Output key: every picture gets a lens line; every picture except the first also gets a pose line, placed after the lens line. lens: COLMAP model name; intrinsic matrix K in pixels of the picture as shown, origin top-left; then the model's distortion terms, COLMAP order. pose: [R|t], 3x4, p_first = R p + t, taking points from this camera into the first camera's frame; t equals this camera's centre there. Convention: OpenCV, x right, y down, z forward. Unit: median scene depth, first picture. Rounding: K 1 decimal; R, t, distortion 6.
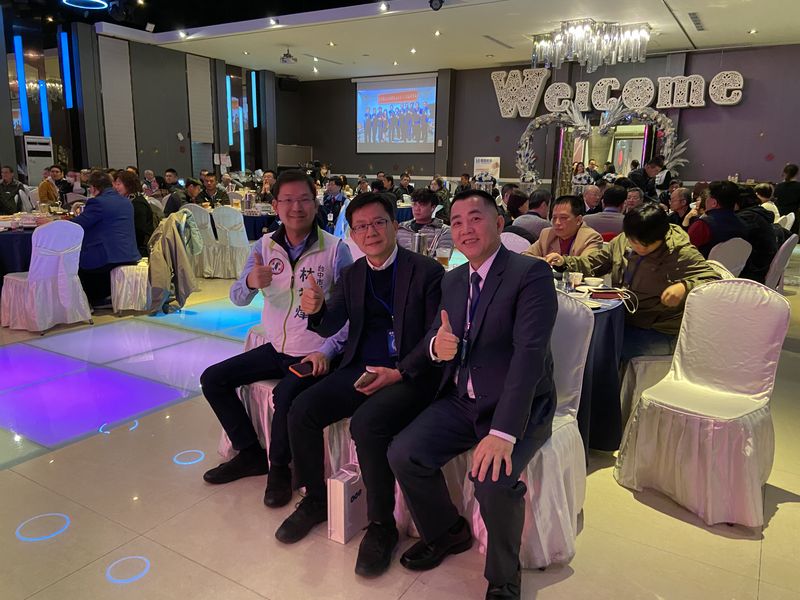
lens RADIAL K [[625.0, 0, 405.5], [0, 625.0, 297.5], [0, 0, 1]] dist [0.182686, -0.222964]
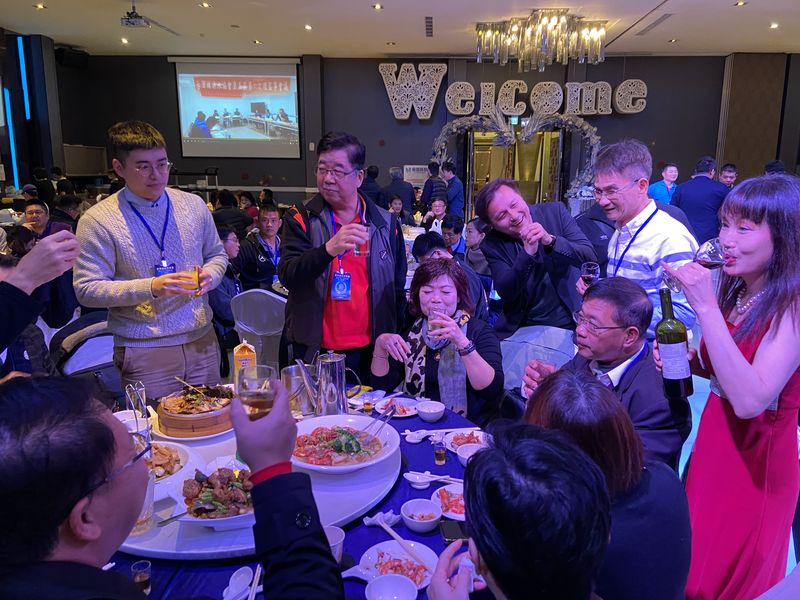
lens RADIAL K [[625.0, 0, 405.5], [0, 625.0, 297.5], [0, 0, 1]] dist [0.182686, -0.222964]
pose [[0.869620, -0.107650, 0.481843, -0.290938], [0.108027, 0.993780, 0.027060, -0.070815], [-0.481759, 0.028520, 0.875839, 0.274229]]
